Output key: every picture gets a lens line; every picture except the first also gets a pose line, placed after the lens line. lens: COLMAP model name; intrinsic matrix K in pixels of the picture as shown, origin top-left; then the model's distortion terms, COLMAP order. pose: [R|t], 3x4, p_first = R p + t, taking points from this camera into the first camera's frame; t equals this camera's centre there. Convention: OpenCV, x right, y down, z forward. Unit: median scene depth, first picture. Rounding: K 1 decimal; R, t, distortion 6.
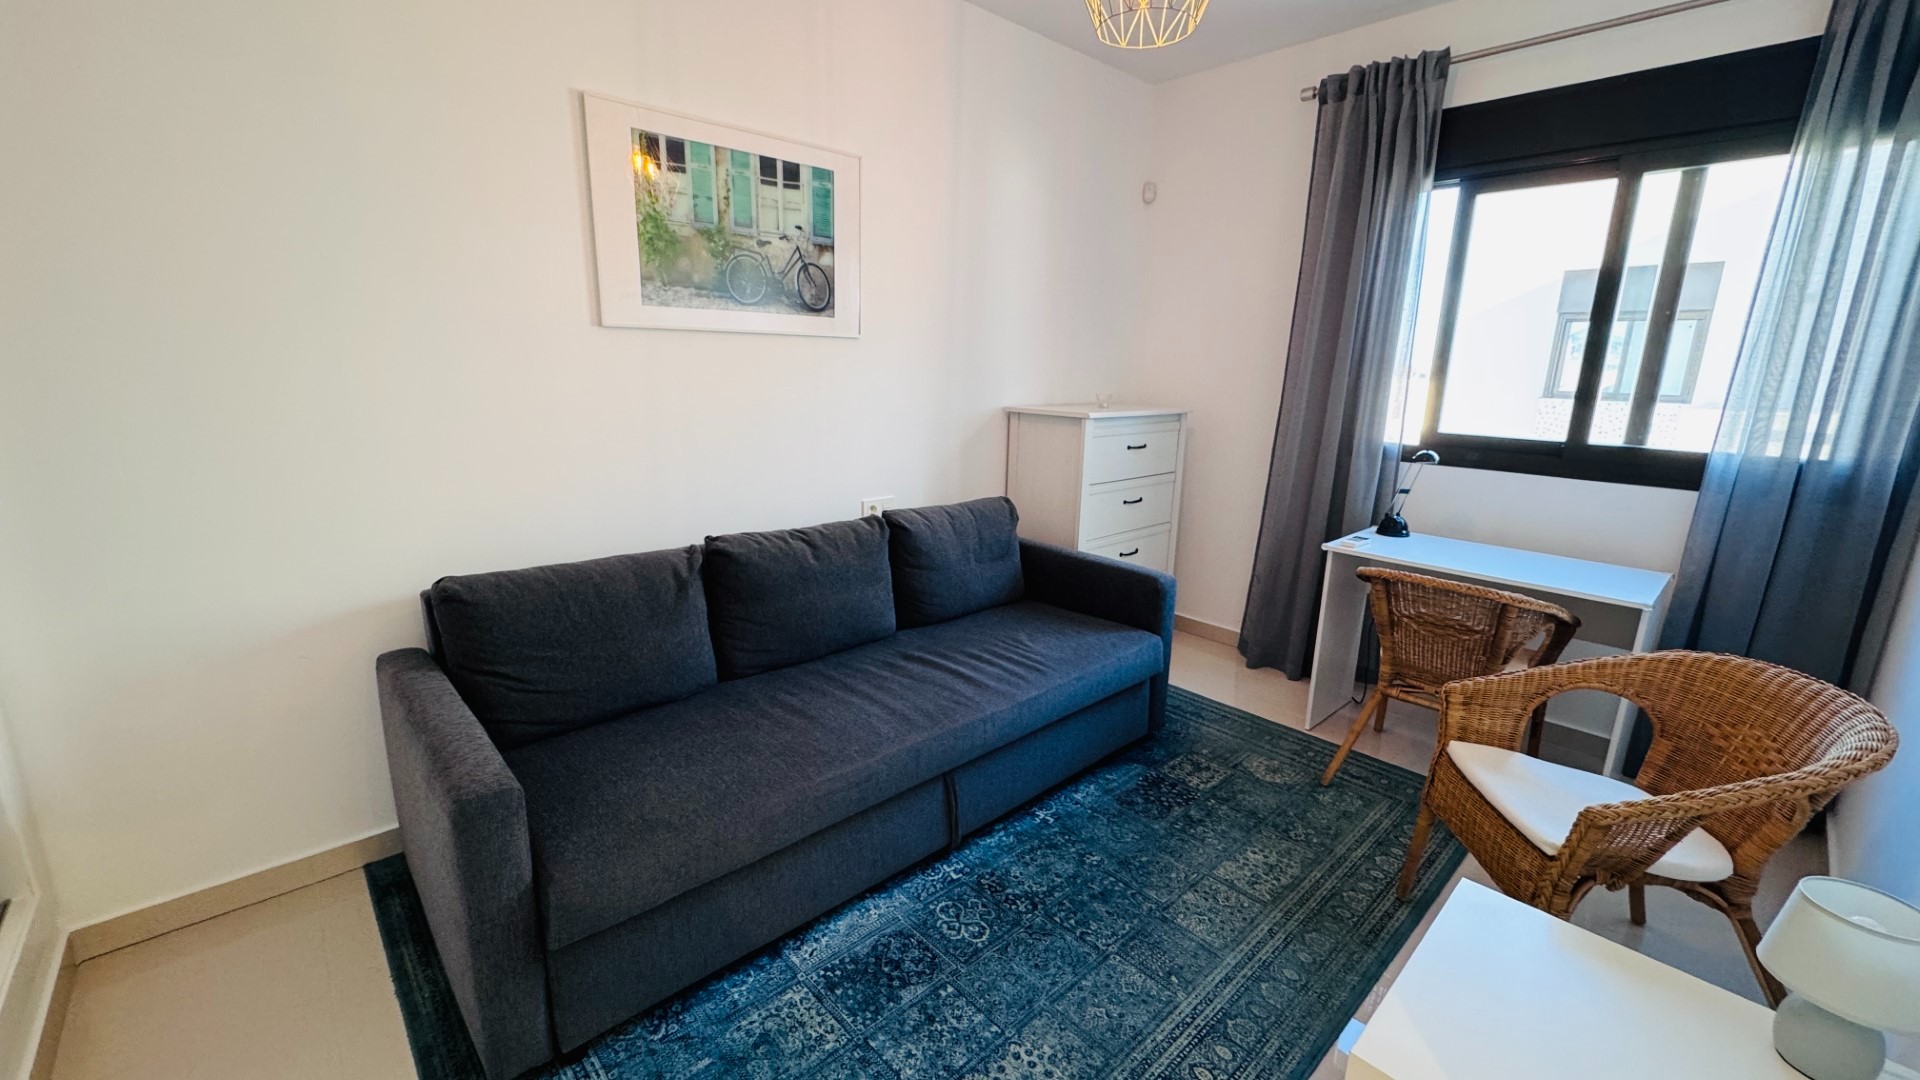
lens RADIAL K [[763.7, 0, 958.0], [0, 763.7, 539.6], [0, 0, 1]] dist [-0.001056, 0.000256]
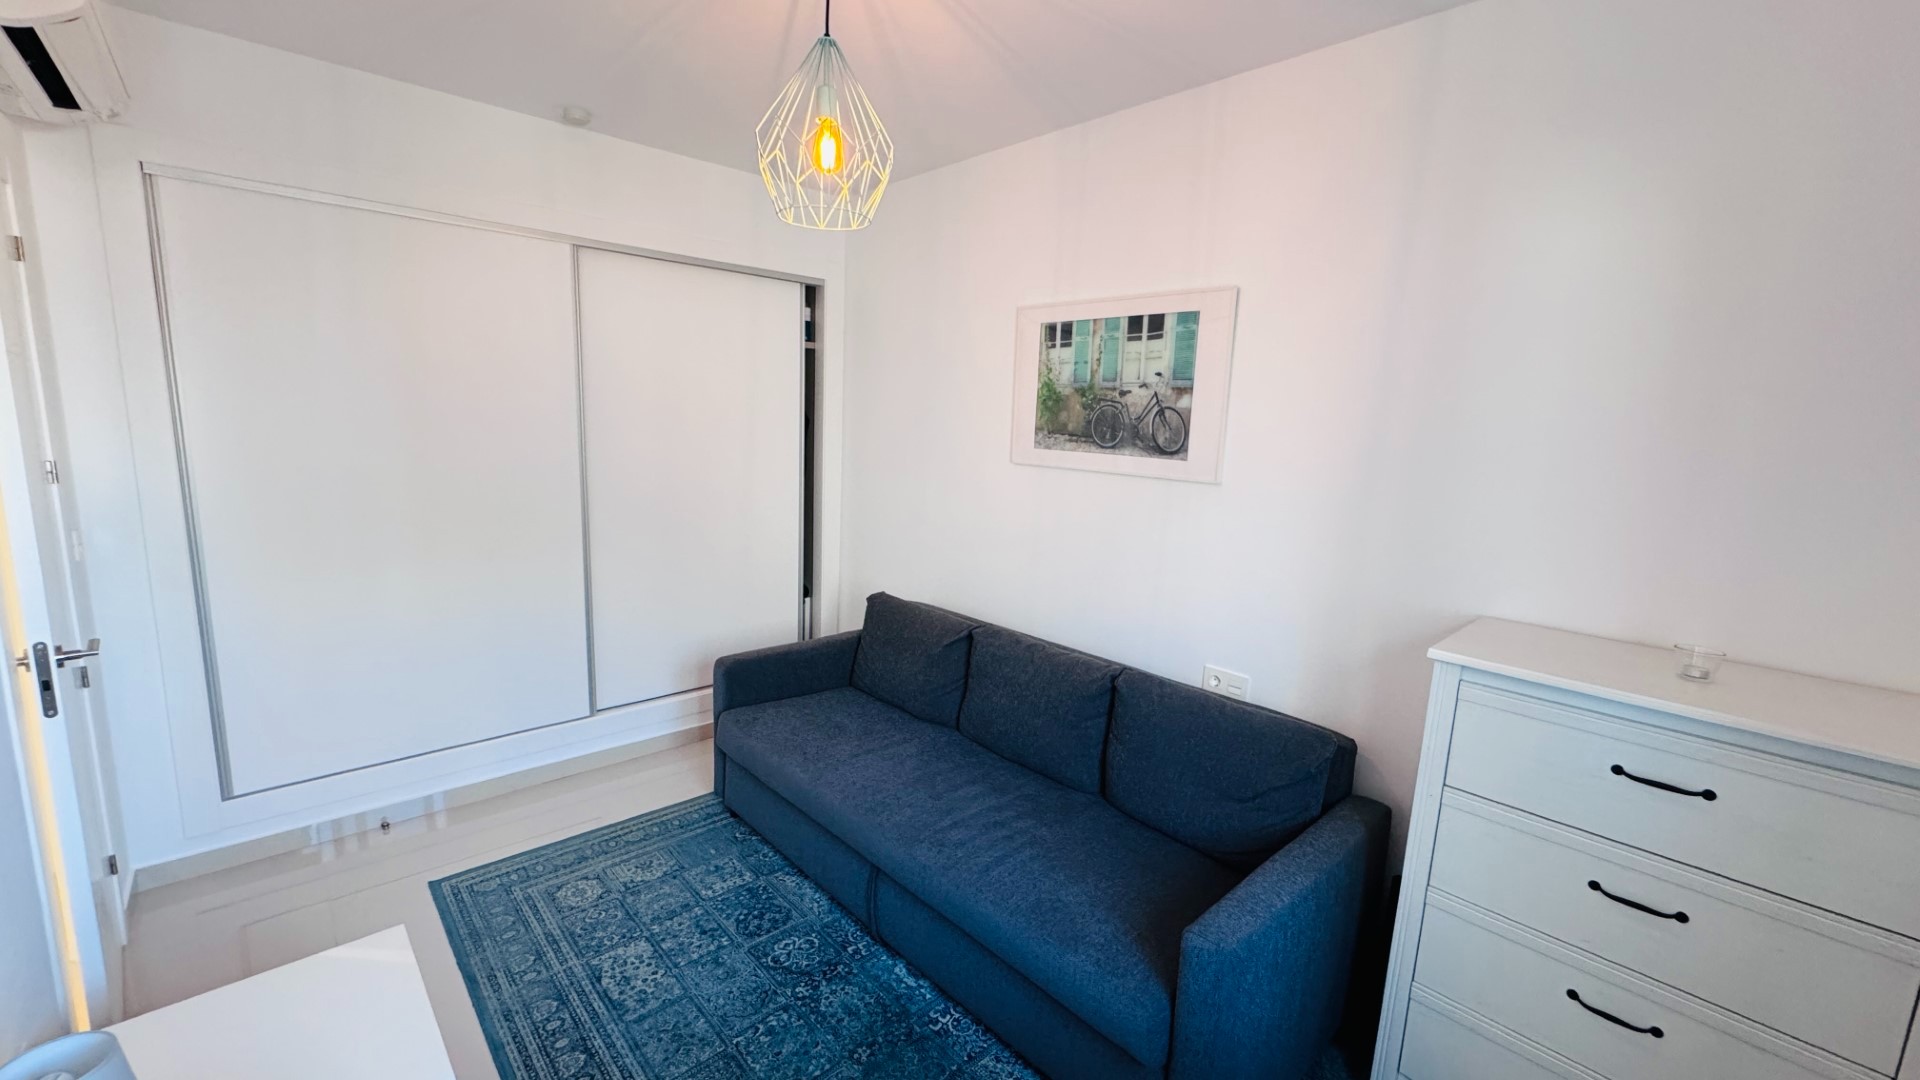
lens RADIAL K [[763.7, 0, 958.0], [0, 763.7, 539.6], [0, 0, 1]] dist [-0.001056, 0.000256]
pose [[0.002840, 0.143735, -0.989612, 0.845567], [-0.263808, 0.954667, 0.137902, -0.276569], [0.964571, 0.260676, 0.040629, 0.781604]]
